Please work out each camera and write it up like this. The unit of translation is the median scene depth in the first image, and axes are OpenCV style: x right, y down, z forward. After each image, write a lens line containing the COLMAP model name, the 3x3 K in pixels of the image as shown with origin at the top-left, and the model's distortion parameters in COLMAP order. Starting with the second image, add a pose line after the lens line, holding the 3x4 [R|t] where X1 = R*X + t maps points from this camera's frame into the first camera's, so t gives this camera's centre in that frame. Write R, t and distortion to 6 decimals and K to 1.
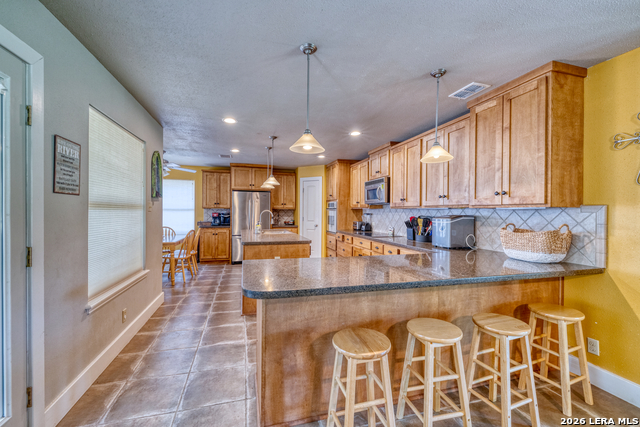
lens RADIAL K [[269.1, 0, 320.0], [0, 269.1, 213.5], [0, 0, 1]] dist [0.000814, -0.000171]
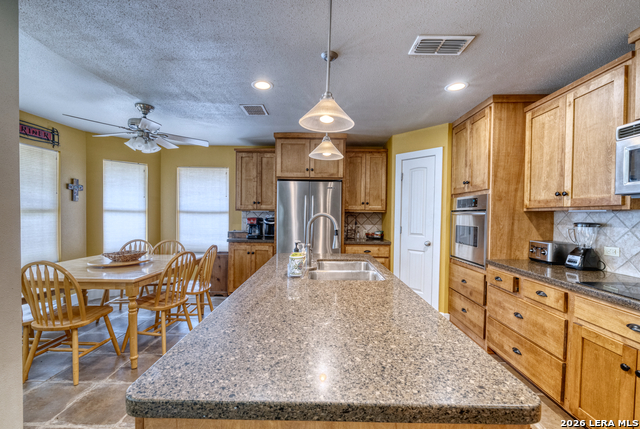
lens RADIAL K [[283.5, 0, 320.9], [0, 283.5, 221.4], [0, 0, 1]] dist [0.000011, 0.000000]
pose [[0.958892, 0.011455, -0.283541, -0.132409], [-0.008002, 0.999879, 0.013331, -0.008680], [0.283660, -0.010514, 0.958867, 0.967877]]
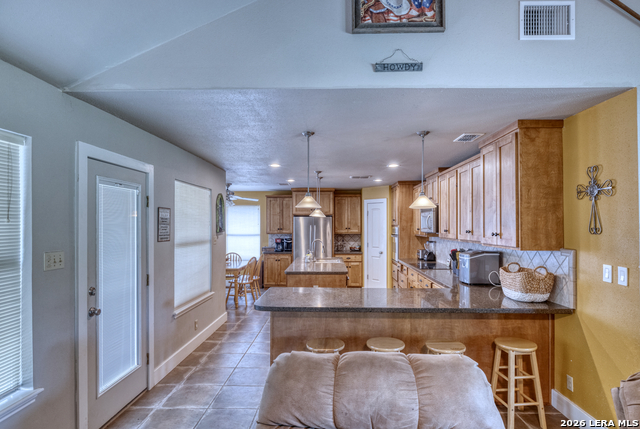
lens RADIAL K [[350.9, 0, 321.0], [0, 350.9, 224.4], [0, 0, 1]] dist [0.000495, 0.000146]
pose [[0.953139, -0.011318, -0.302321, 0.346031], [0.007315, 0.999870, -0.014369, -0.079037], [0.302444, 0.011484, 0.953098, -0.419356]]
